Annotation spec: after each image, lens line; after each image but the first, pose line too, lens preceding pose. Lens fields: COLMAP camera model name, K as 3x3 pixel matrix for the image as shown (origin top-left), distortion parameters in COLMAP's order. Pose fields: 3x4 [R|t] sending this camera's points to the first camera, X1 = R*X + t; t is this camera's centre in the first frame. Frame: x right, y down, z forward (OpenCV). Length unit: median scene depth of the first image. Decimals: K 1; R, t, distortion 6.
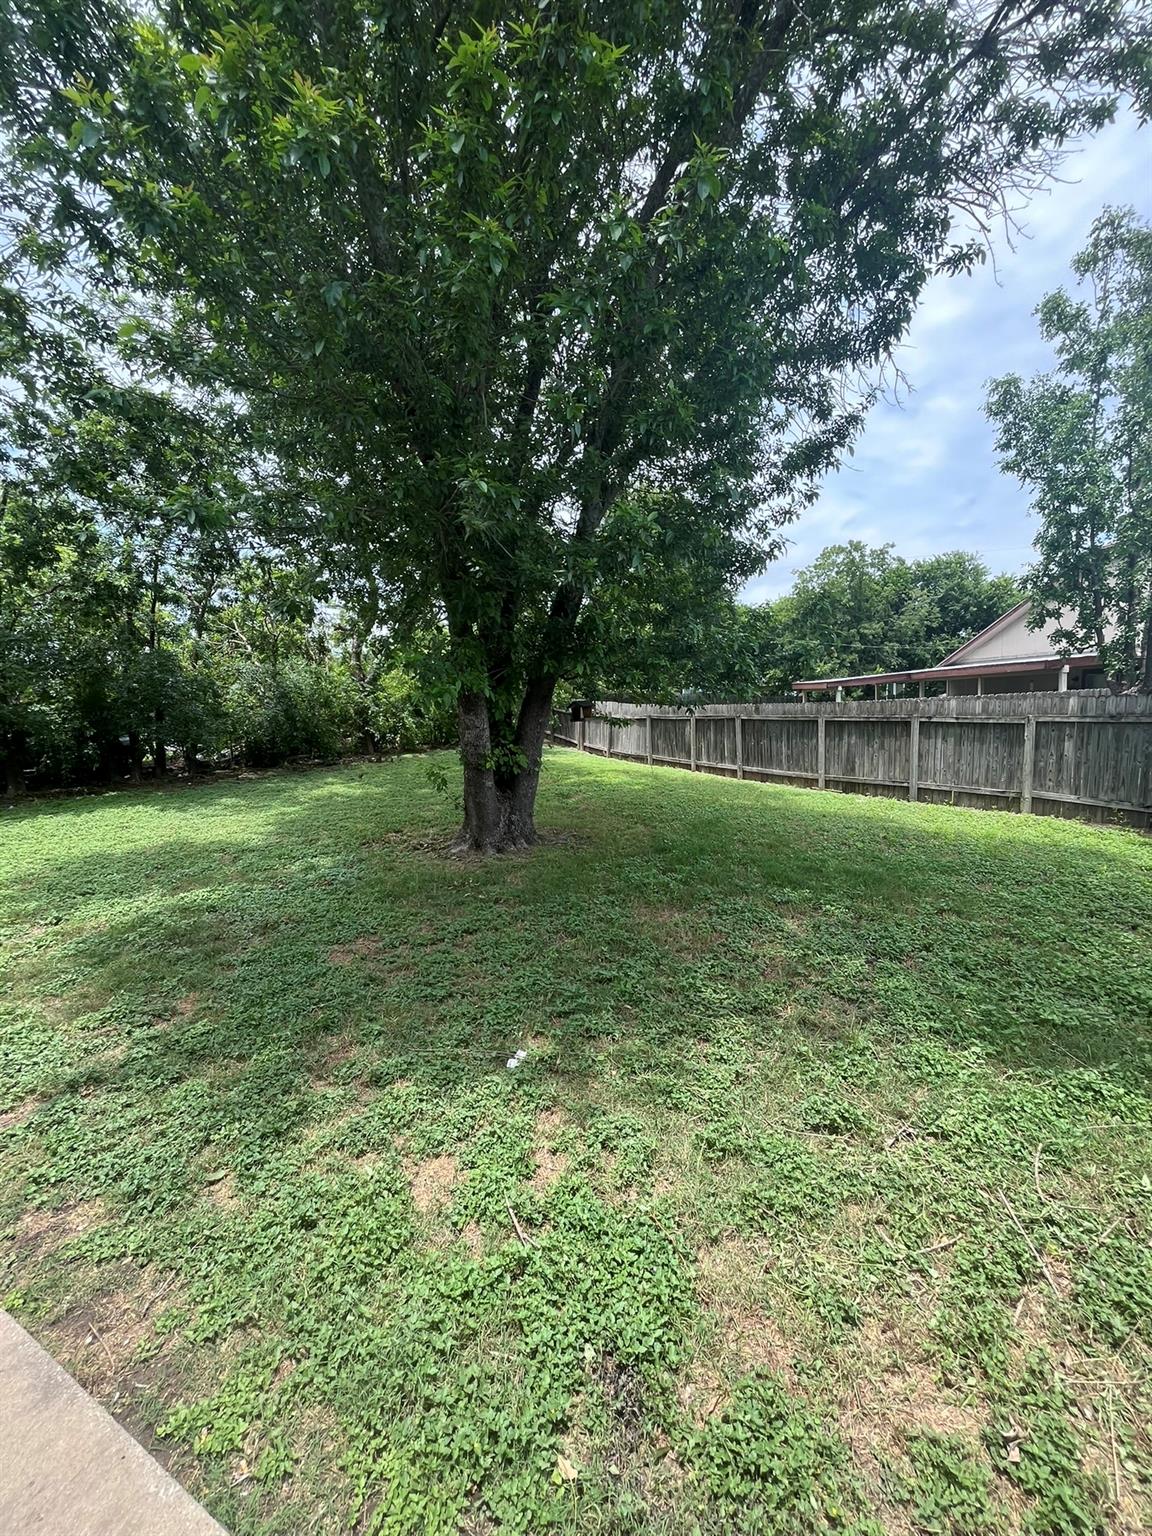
lens RADIAL K [[623.0, 0, 576.8], [0, 623.0, 754.7], [0, 0, 1]] dist [0.001686, -0.002094]
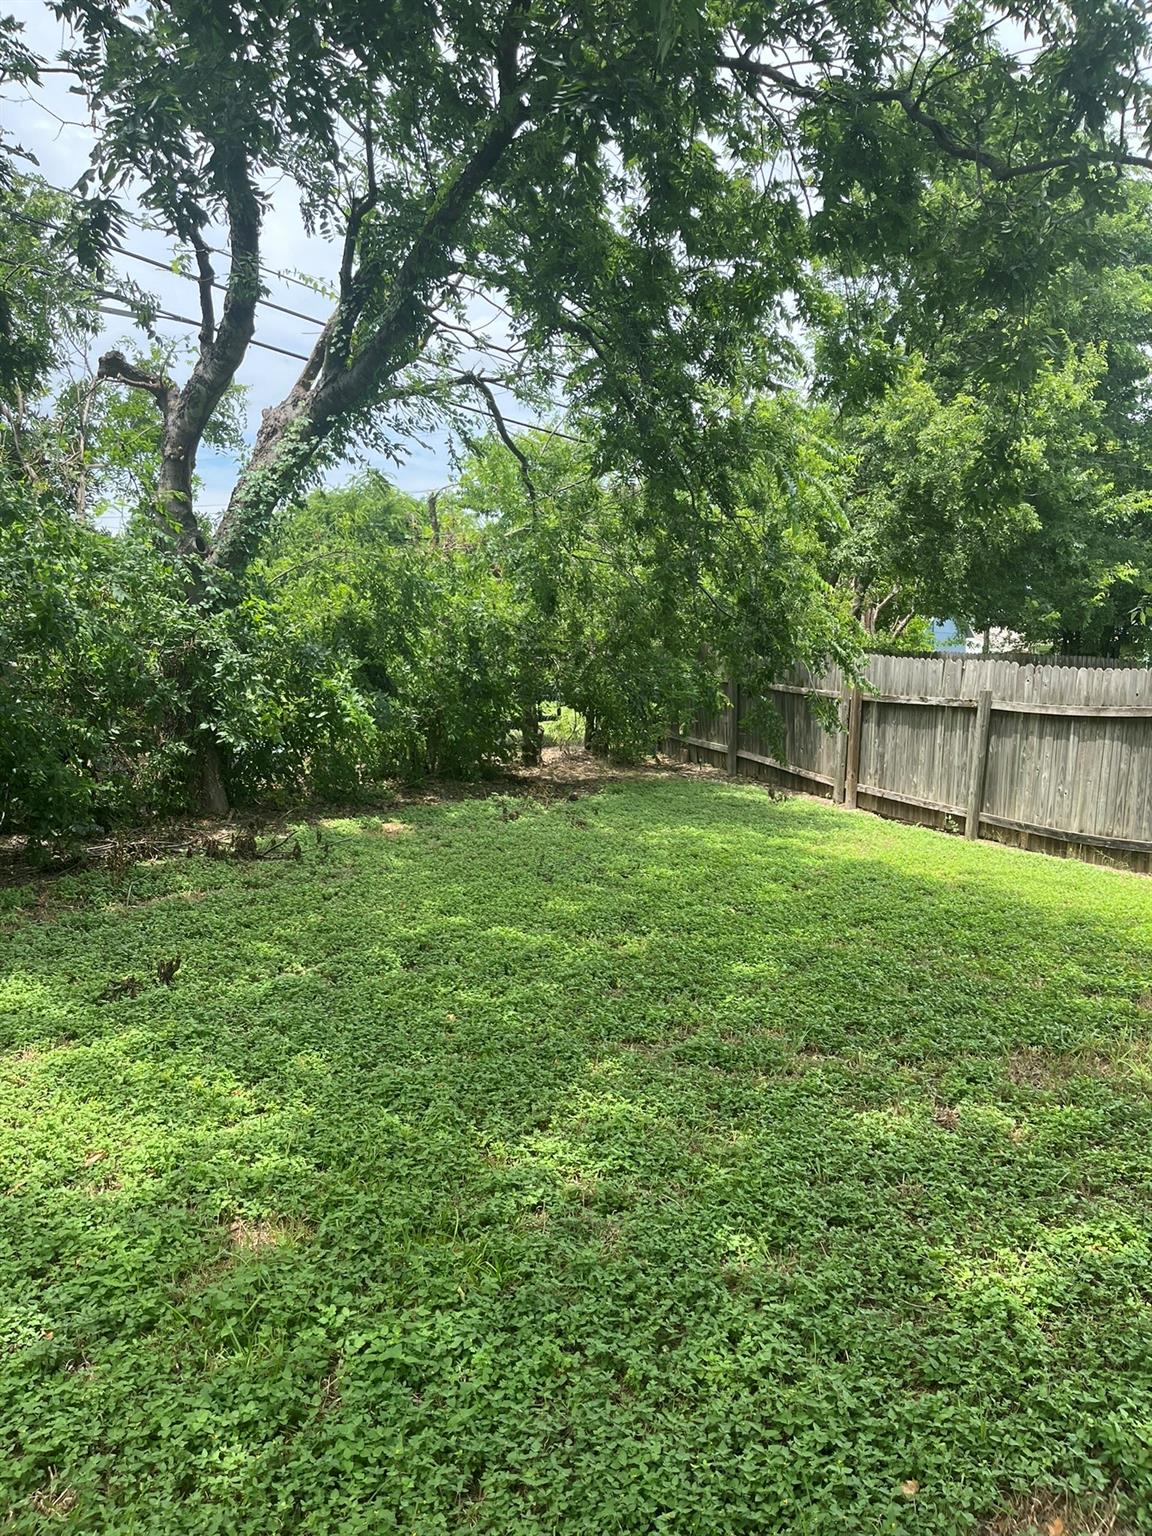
lens RADIAL K [[1162.5, 0, 576.9], [0, 1162.5, 764.2], [0, 0, 1]] dist [0.068851, -0.104141]
pose [[0.999478, 0.027480, -0.016981, -0.281620], [-0.027572, 0.999607, -0.005156, -0.047989], [0.016833, 0.005621, 0.999843, 0.836733]]
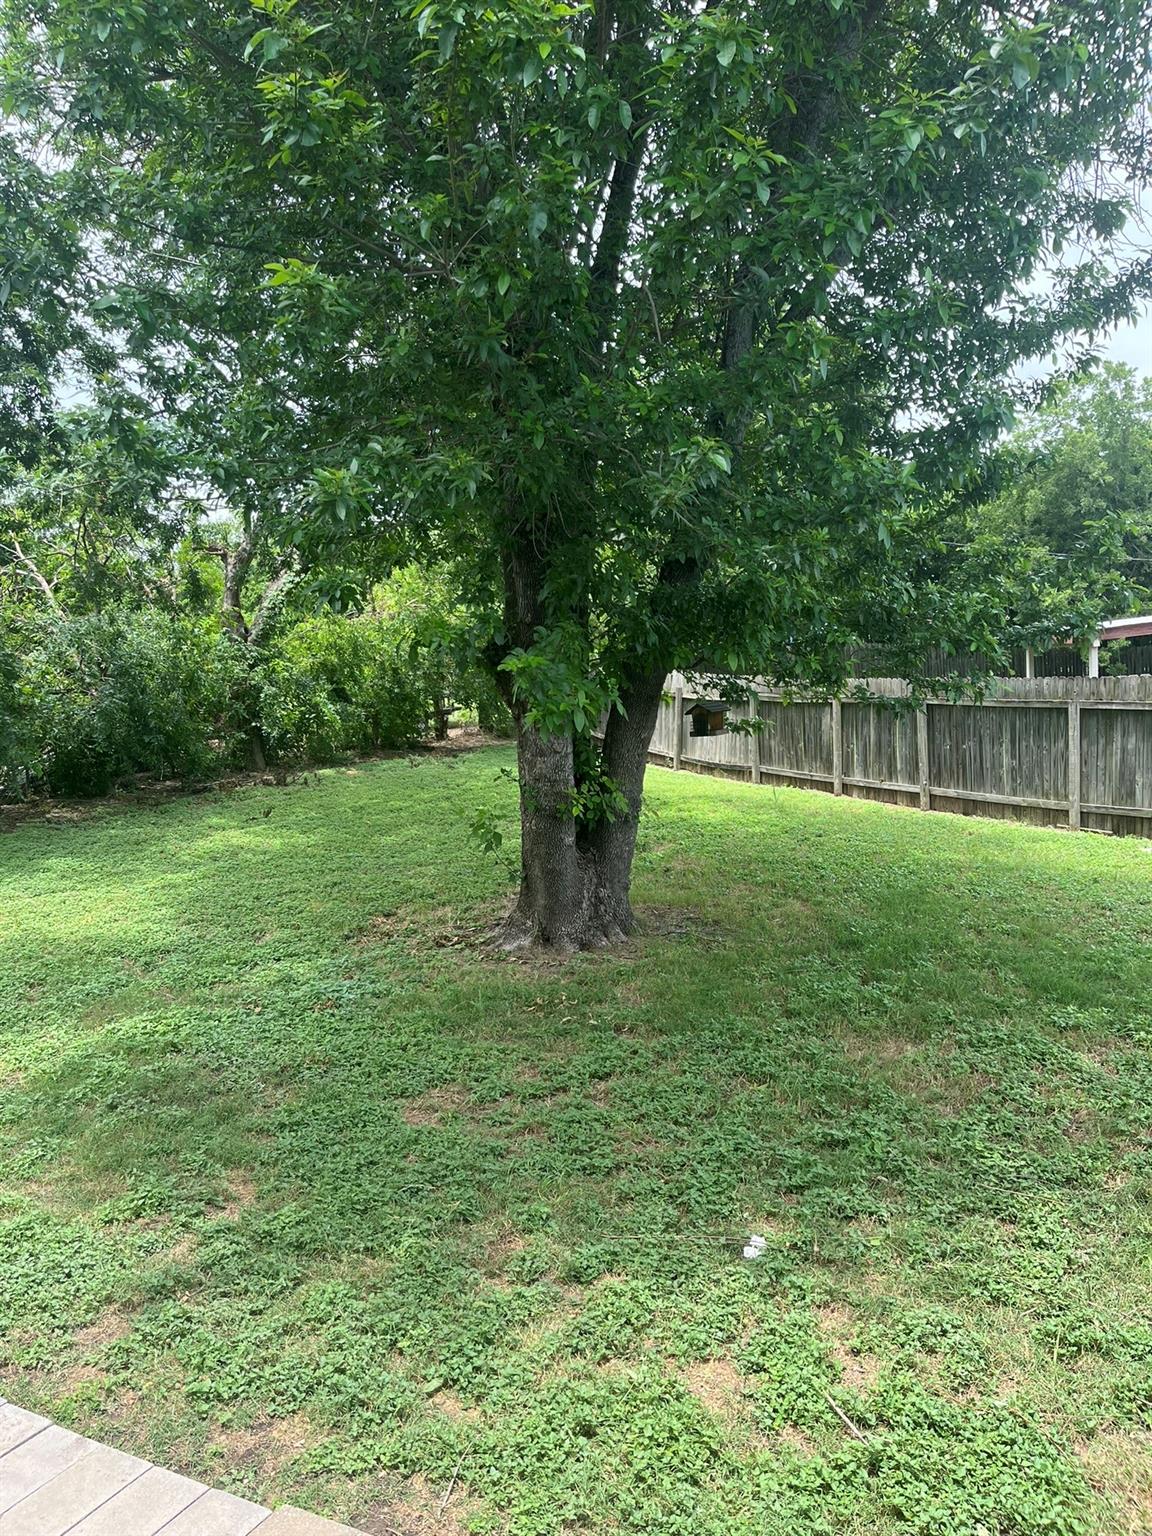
lens RADIAL K [[1162.5, 0, 576.9], [0, 1162.5, 779.0], [0, 0, 1]] dist [0.068851, -0.104141]
pose [[0.999928, -0.011824, 0.001801, -0.085339], [0.011775, 0.999626, 0.024698, -0.027398], [-0.002093, -0.024675, 0.999693, -0.102061]]
